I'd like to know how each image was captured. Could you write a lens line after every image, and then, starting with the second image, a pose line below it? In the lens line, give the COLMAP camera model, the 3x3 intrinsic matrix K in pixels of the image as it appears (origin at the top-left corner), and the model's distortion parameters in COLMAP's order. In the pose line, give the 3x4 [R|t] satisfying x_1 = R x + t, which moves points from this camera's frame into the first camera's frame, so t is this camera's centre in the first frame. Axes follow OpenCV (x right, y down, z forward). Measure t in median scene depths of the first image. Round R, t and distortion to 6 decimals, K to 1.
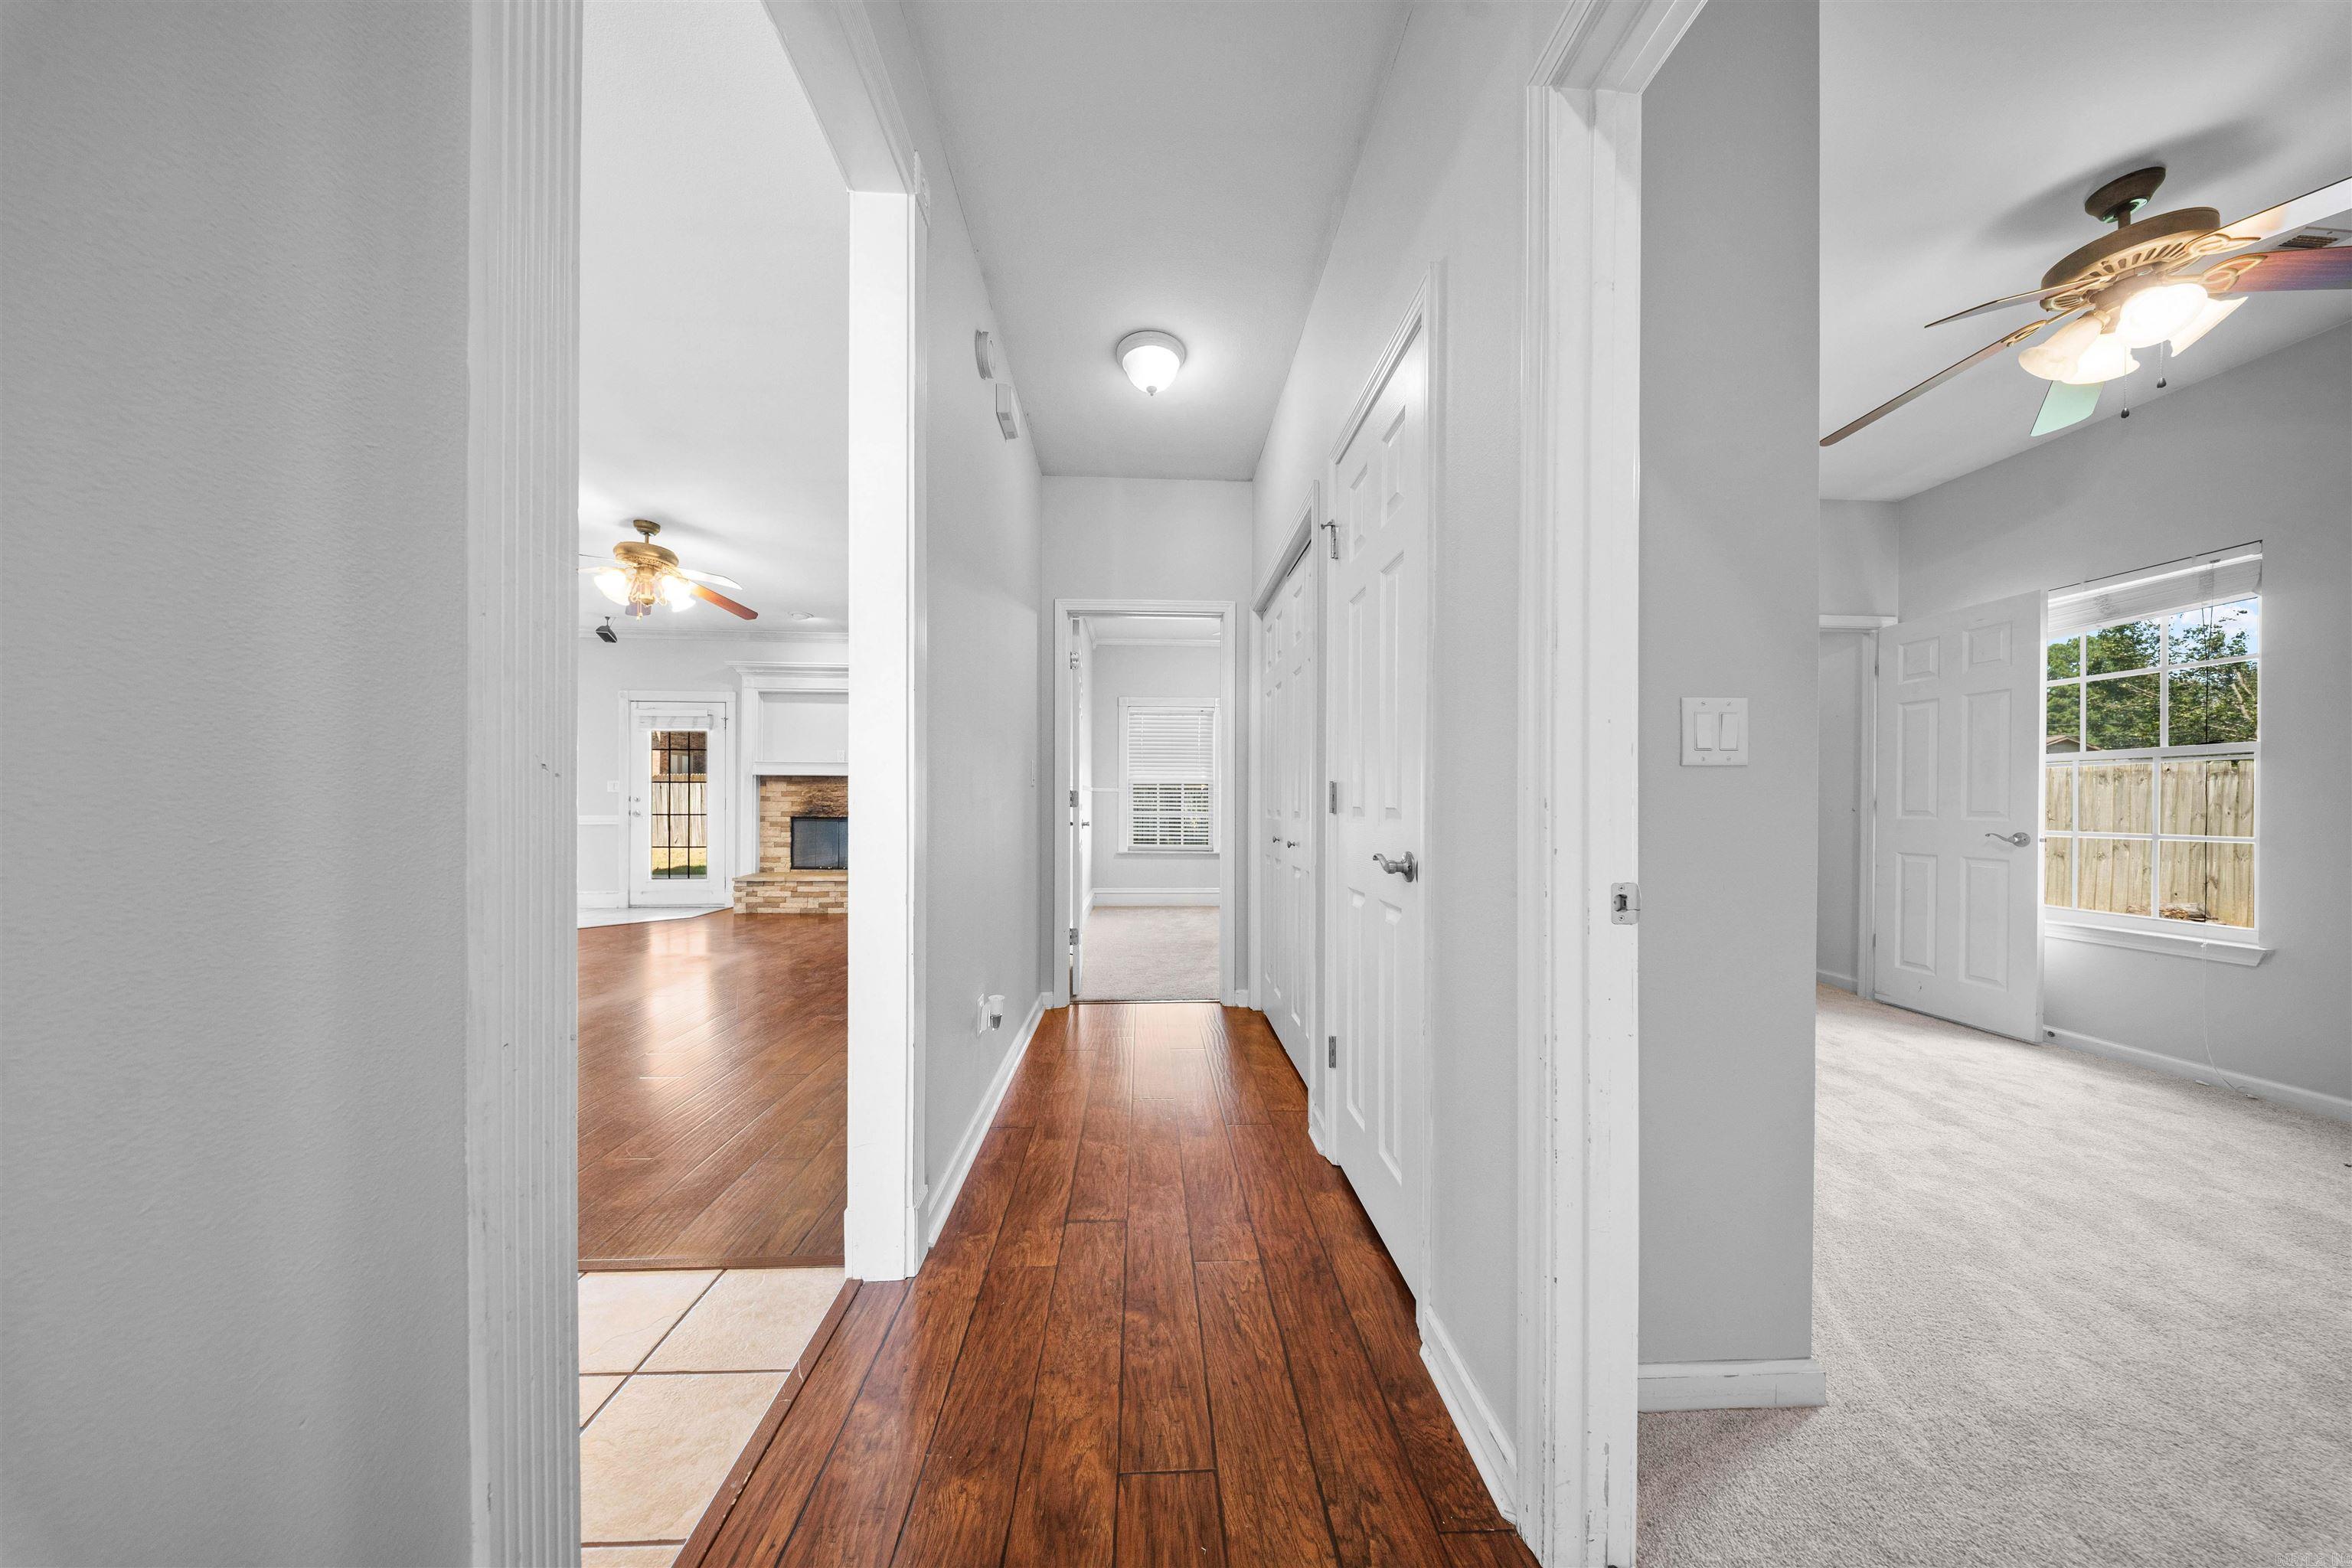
lens RADIAL K [[697.2, 0, 1188.0], [0, 697.2, 806.0], [0, 0, 1]] dist [-0.001176, -0.000122]
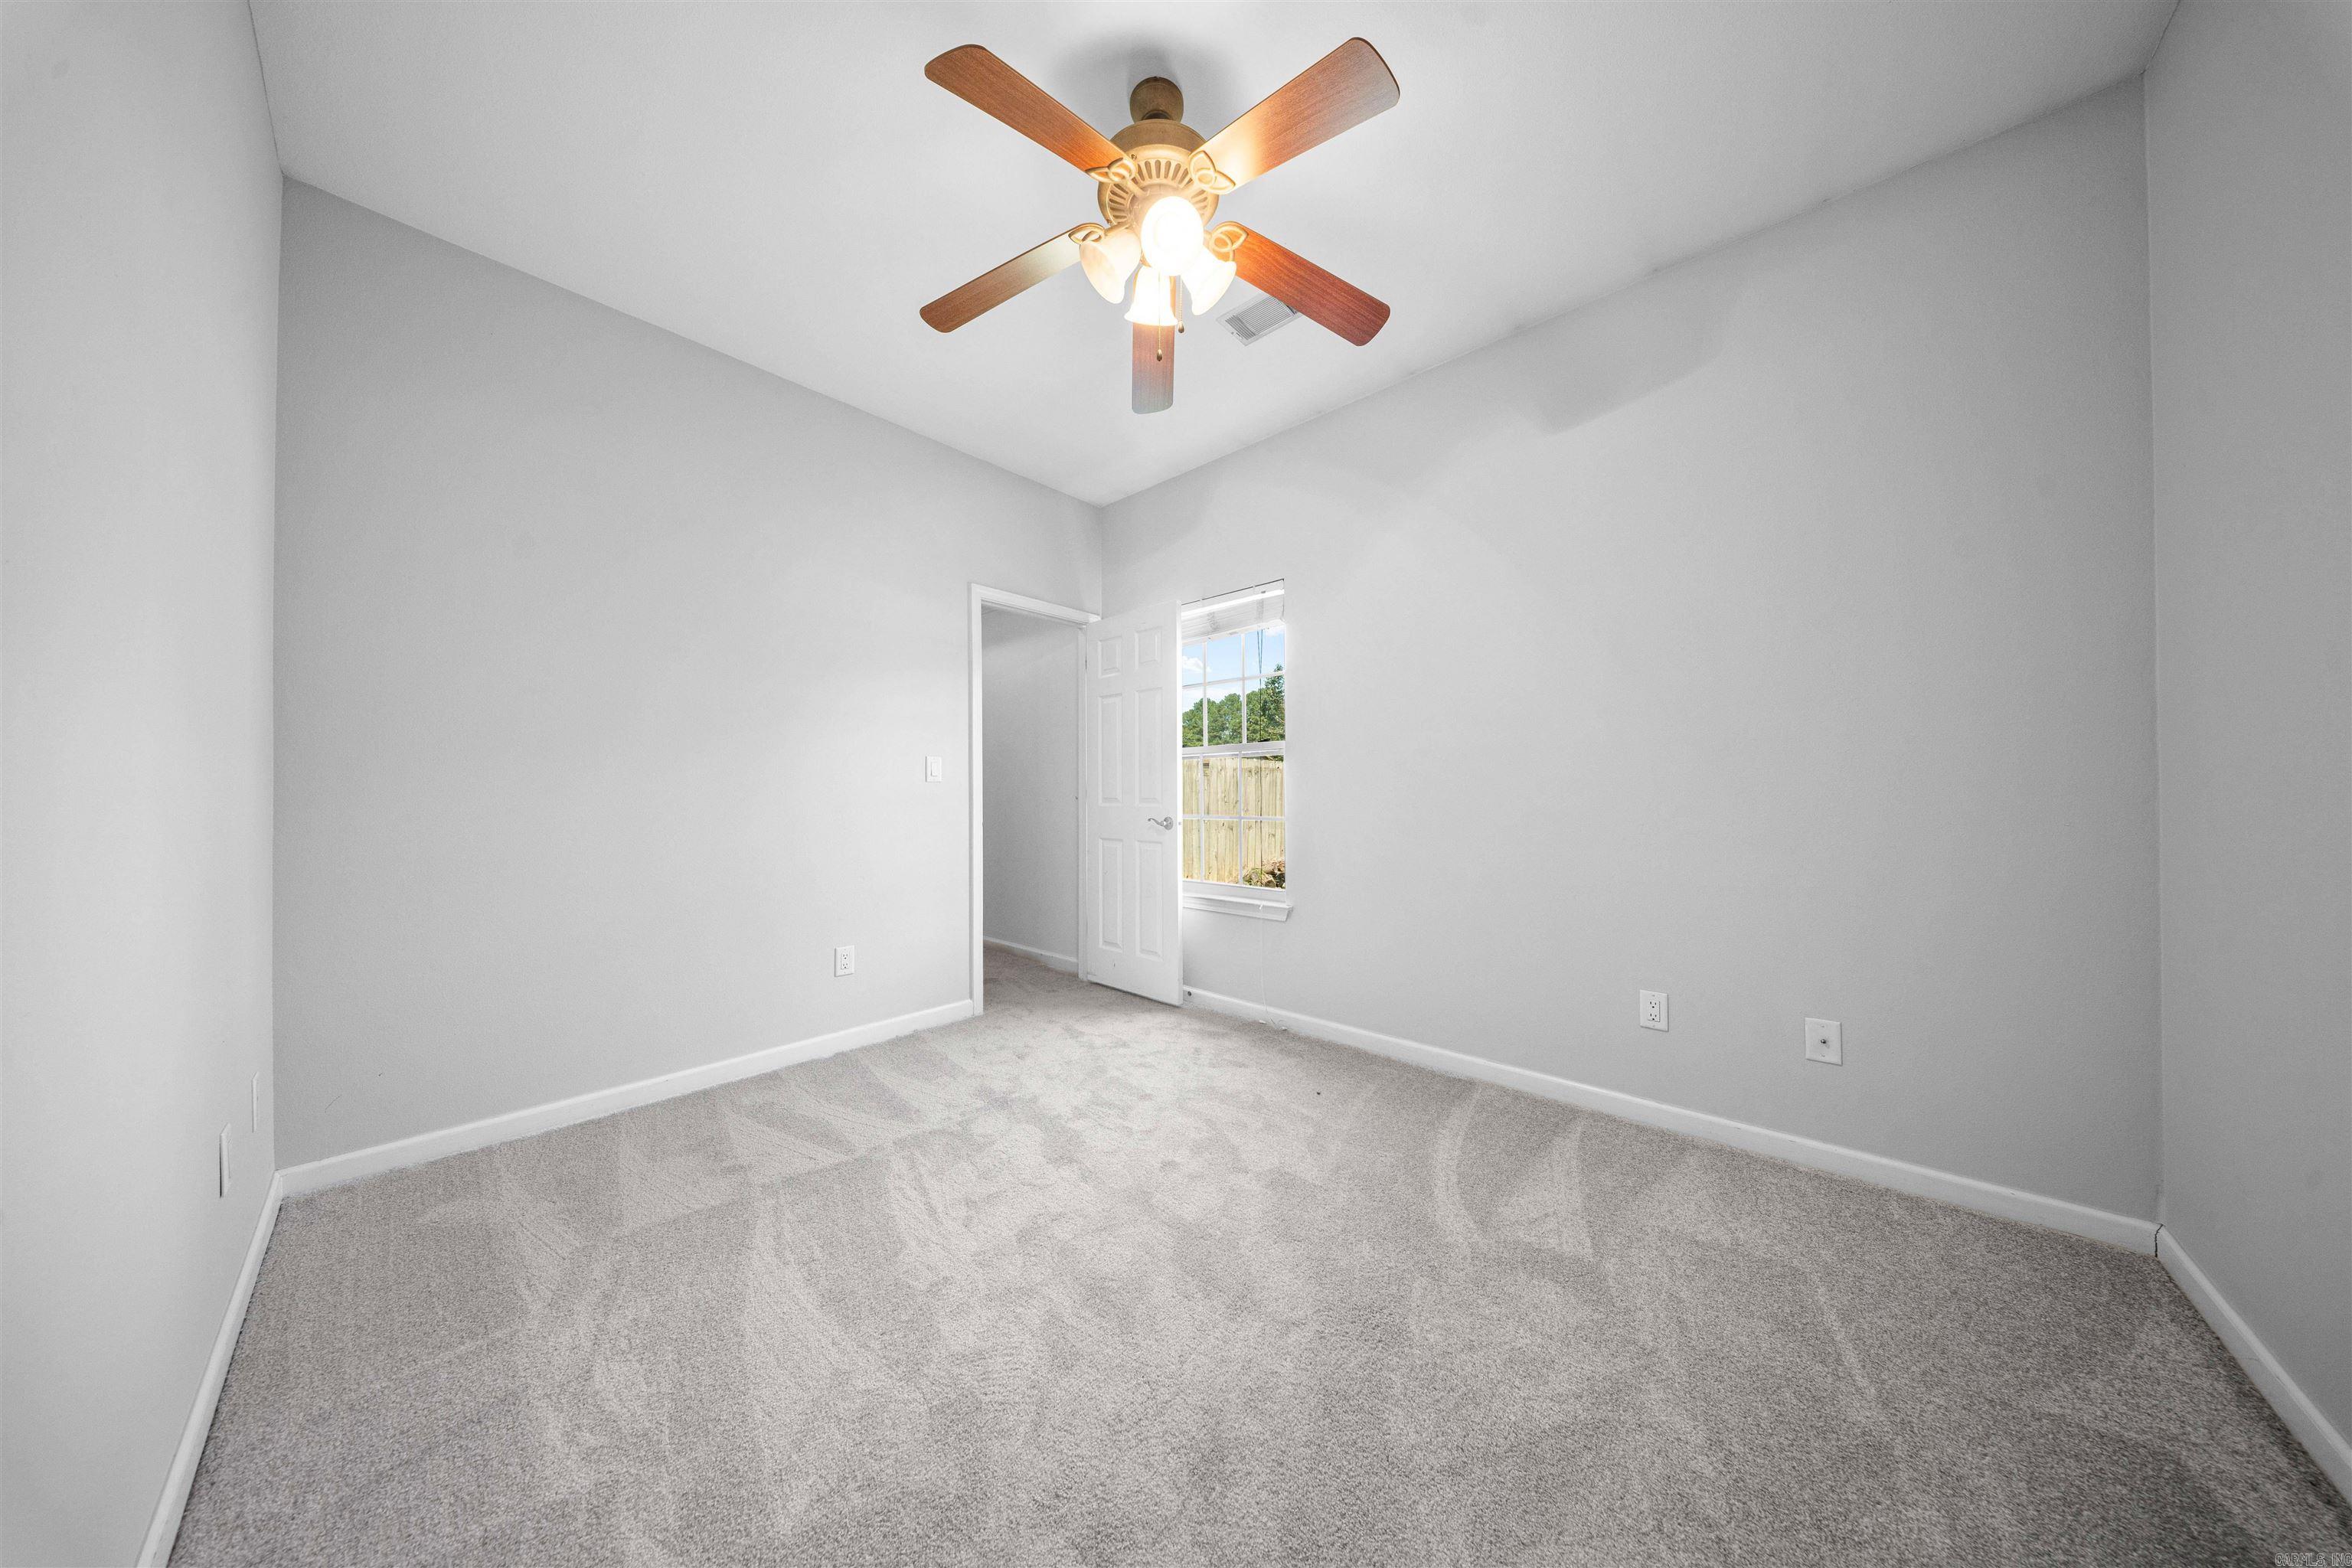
lens RADIAL K [[687.1, 0, 1176.0], [0, 687.1, 784.0], [0, 0, 1]] dist [-0.000252, -0.000040]
pose [[0.709518, 0.004144, 0.704675, 0.500271], [0.006518, 0.999901, -0.012443, -0.001554], [-0.704657, 0.013421, 0.709421, 0.247051]]
